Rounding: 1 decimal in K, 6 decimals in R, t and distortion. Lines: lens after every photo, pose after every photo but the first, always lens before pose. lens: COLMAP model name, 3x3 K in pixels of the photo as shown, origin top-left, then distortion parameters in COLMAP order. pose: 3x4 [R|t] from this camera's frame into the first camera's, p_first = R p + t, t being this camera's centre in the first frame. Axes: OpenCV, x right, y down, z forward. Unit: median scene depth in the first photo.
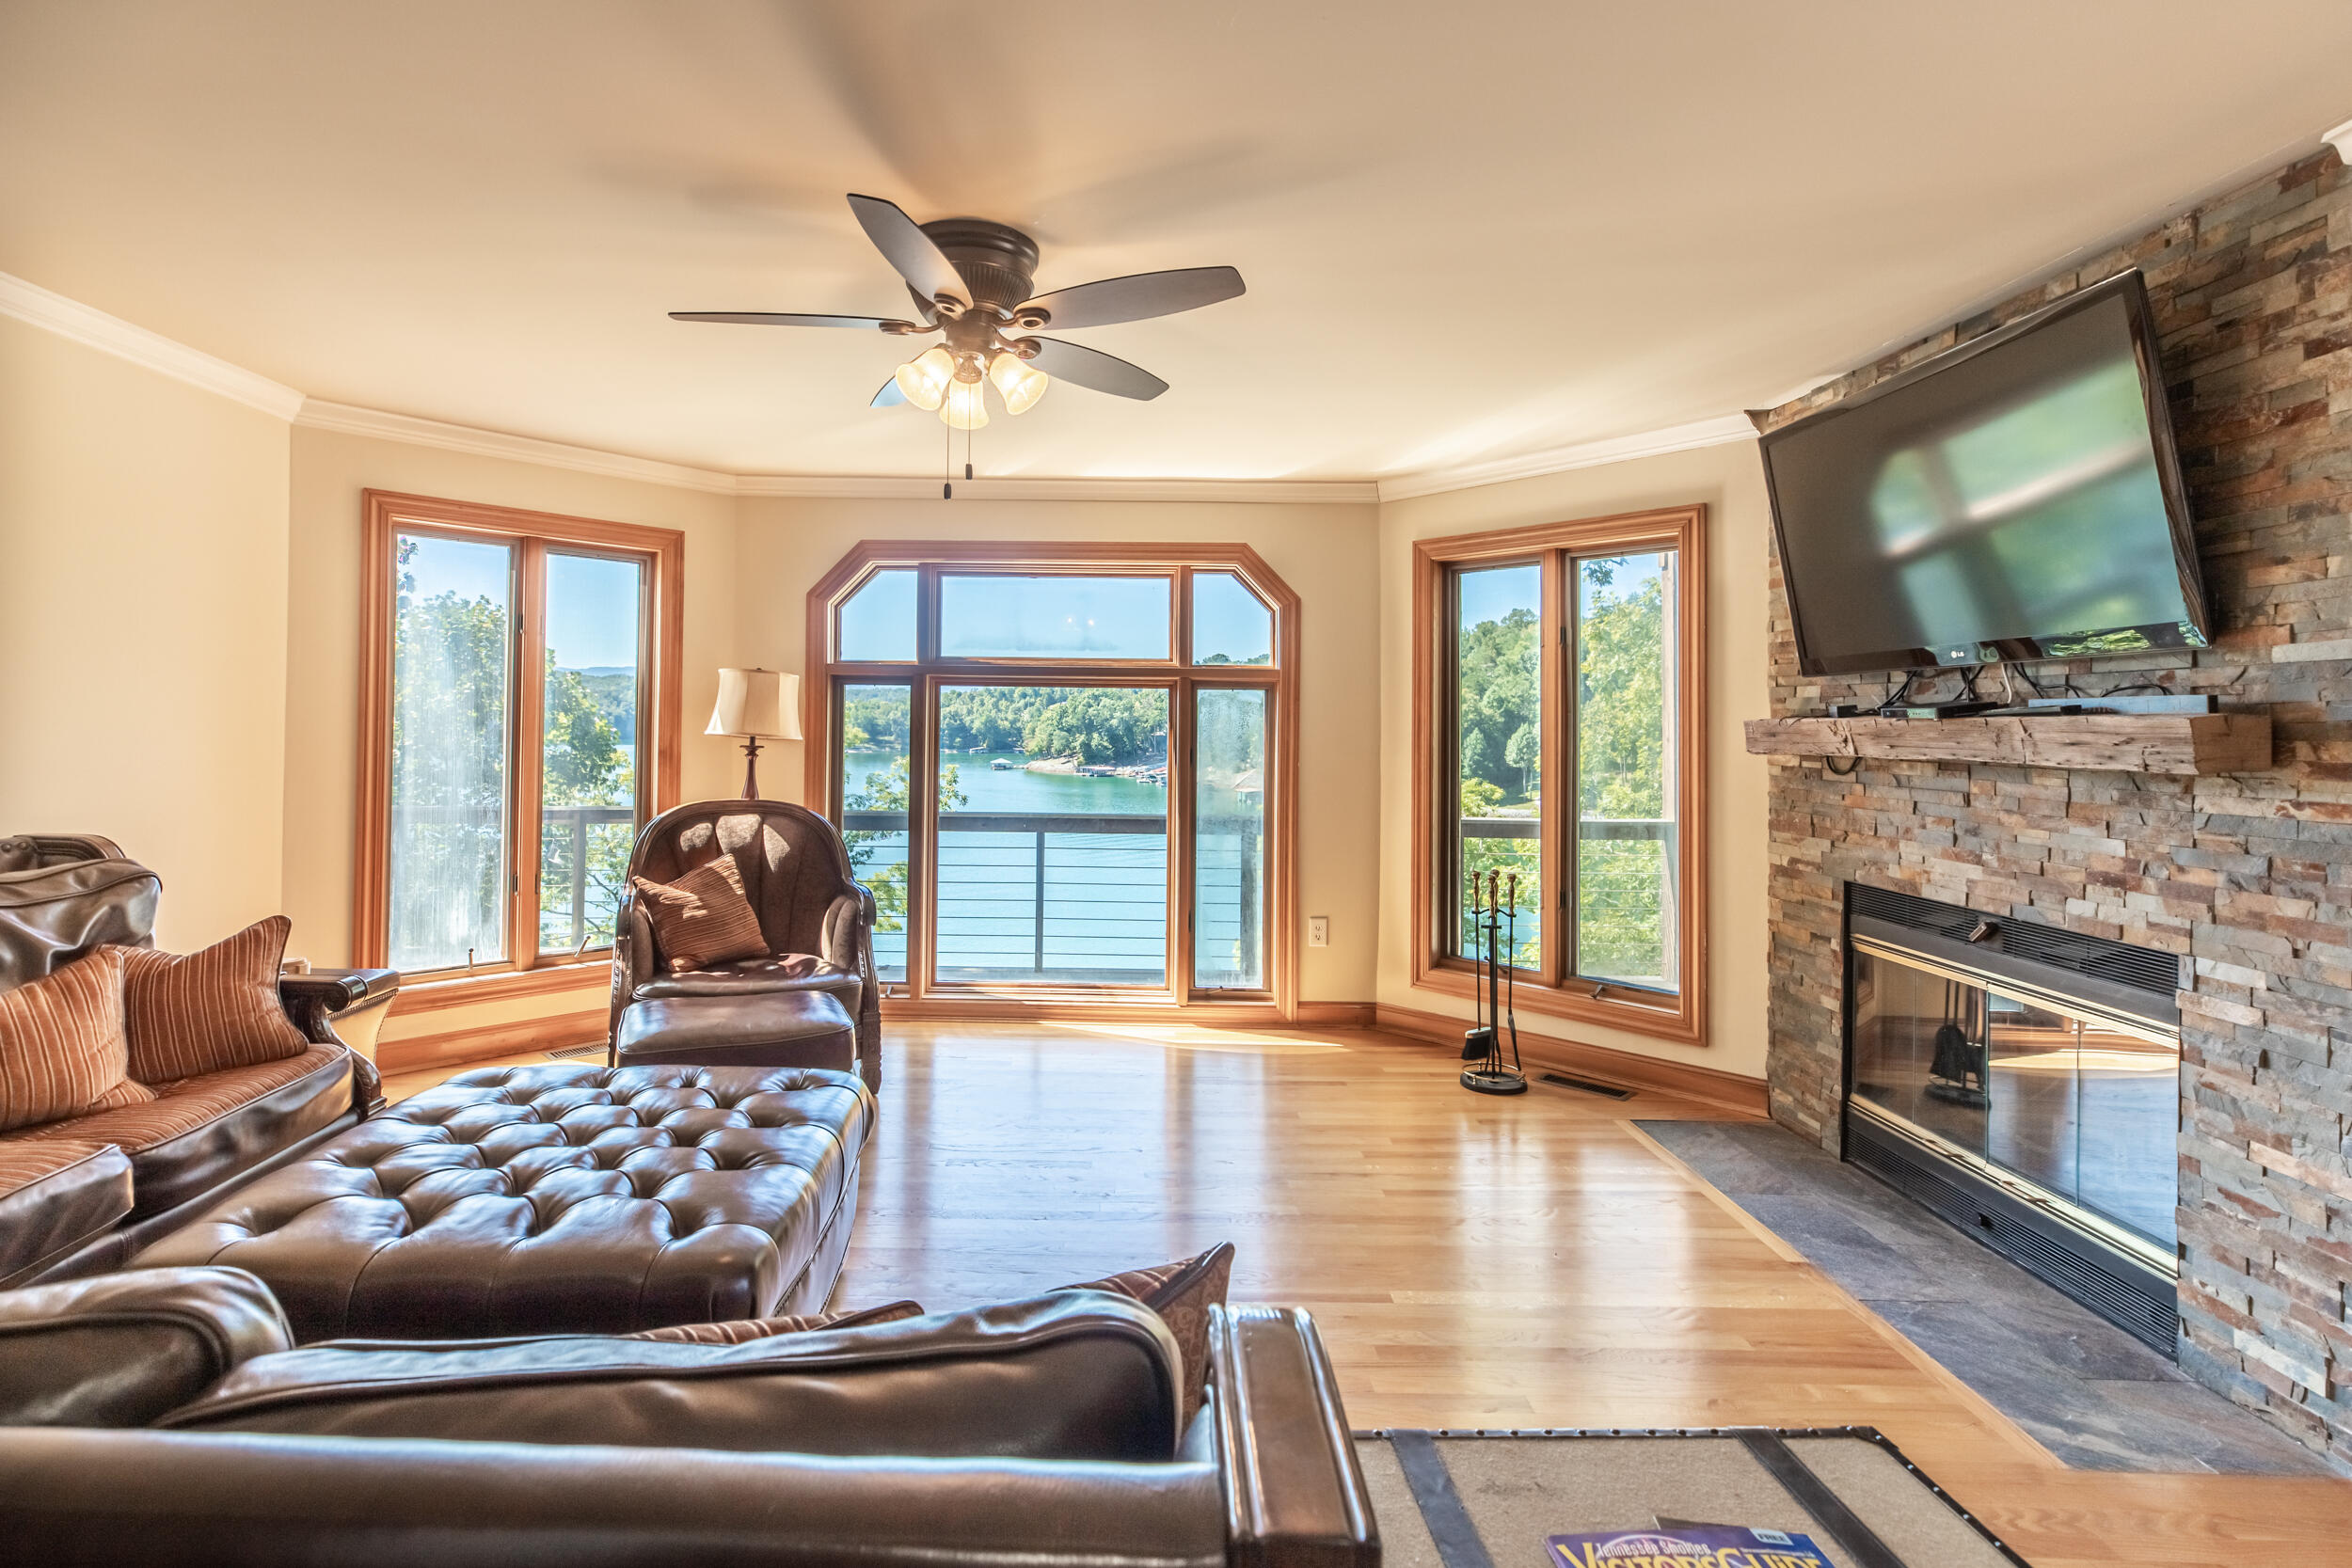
lens RADIAL K [[1072.7, 0, 1100.6], [0, 1072.7, 718.5], [0, 0, 1]] dist [0.006459, -0.000605]
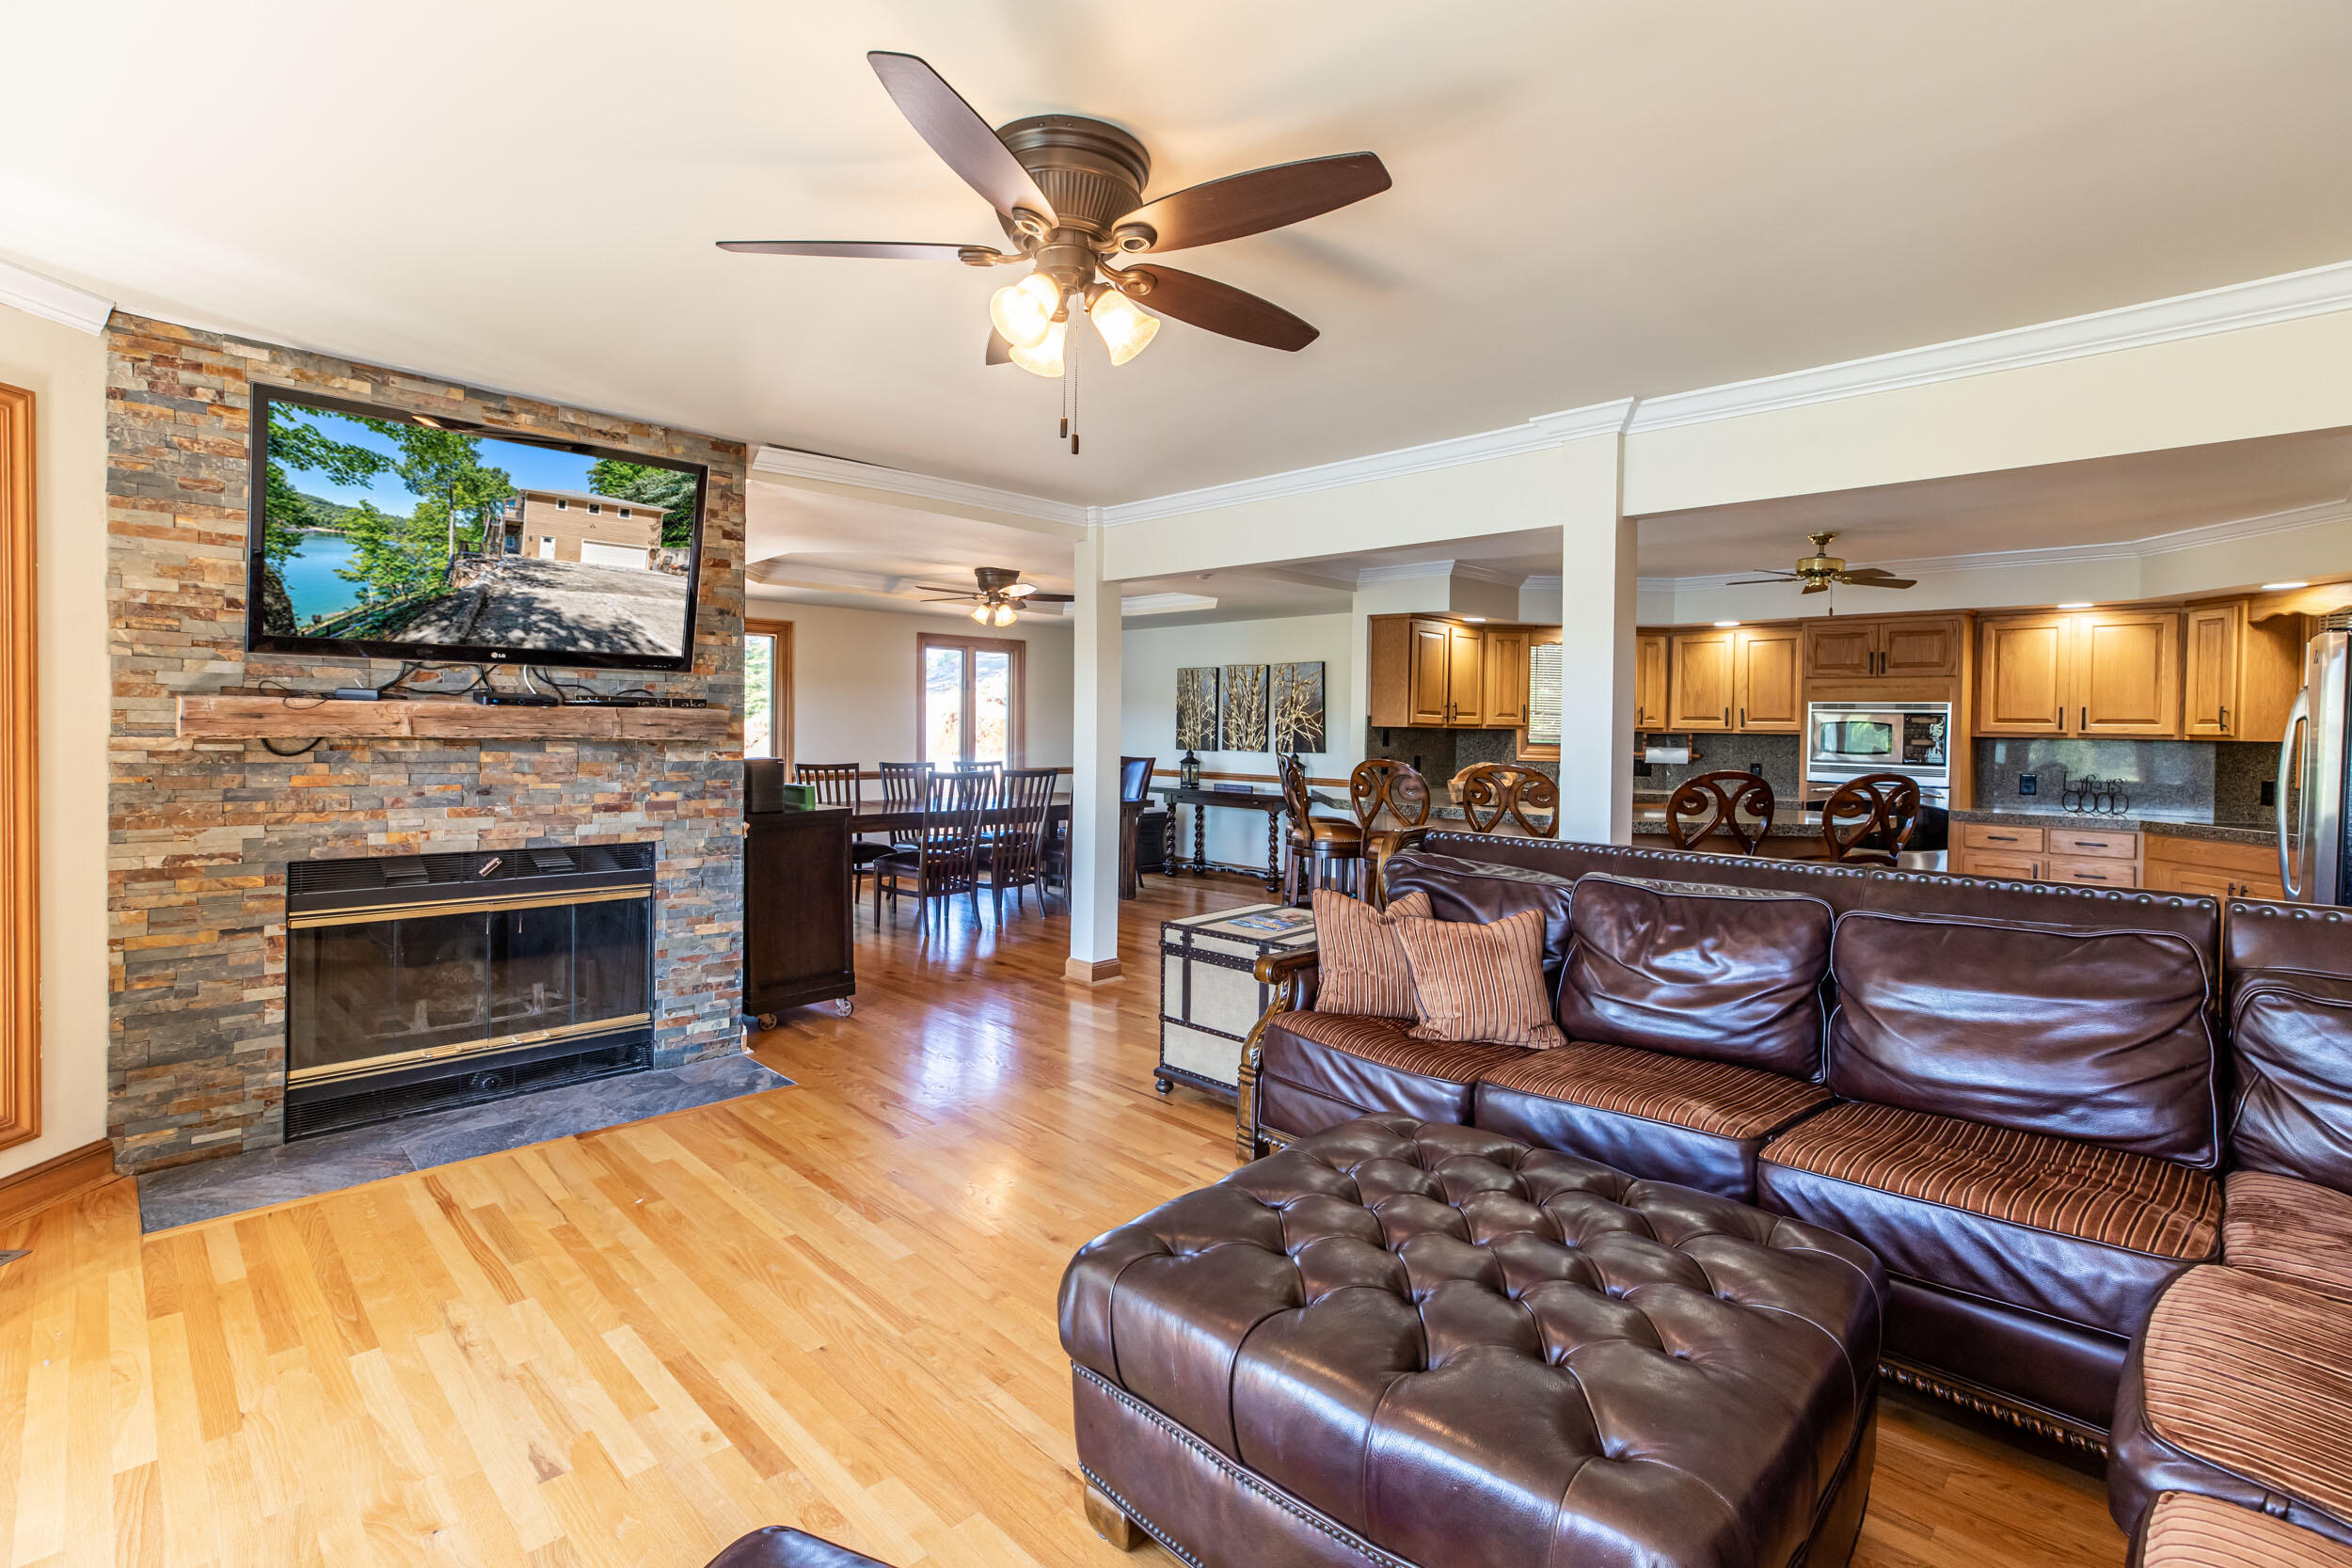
lens RADIAL K [[1072.7, 0, 1174.6], [0, 1072.7, 744.9], [0, 0, 1]] dist [0.006459, -0.000605]
pose [[-0.721085, -0.035289, 0.691948, -0.517105], [-0.030762, 0.999348, 0.018909, -0.001163], [-0.692164, -0.007651, -0.721700, 1.028135]]
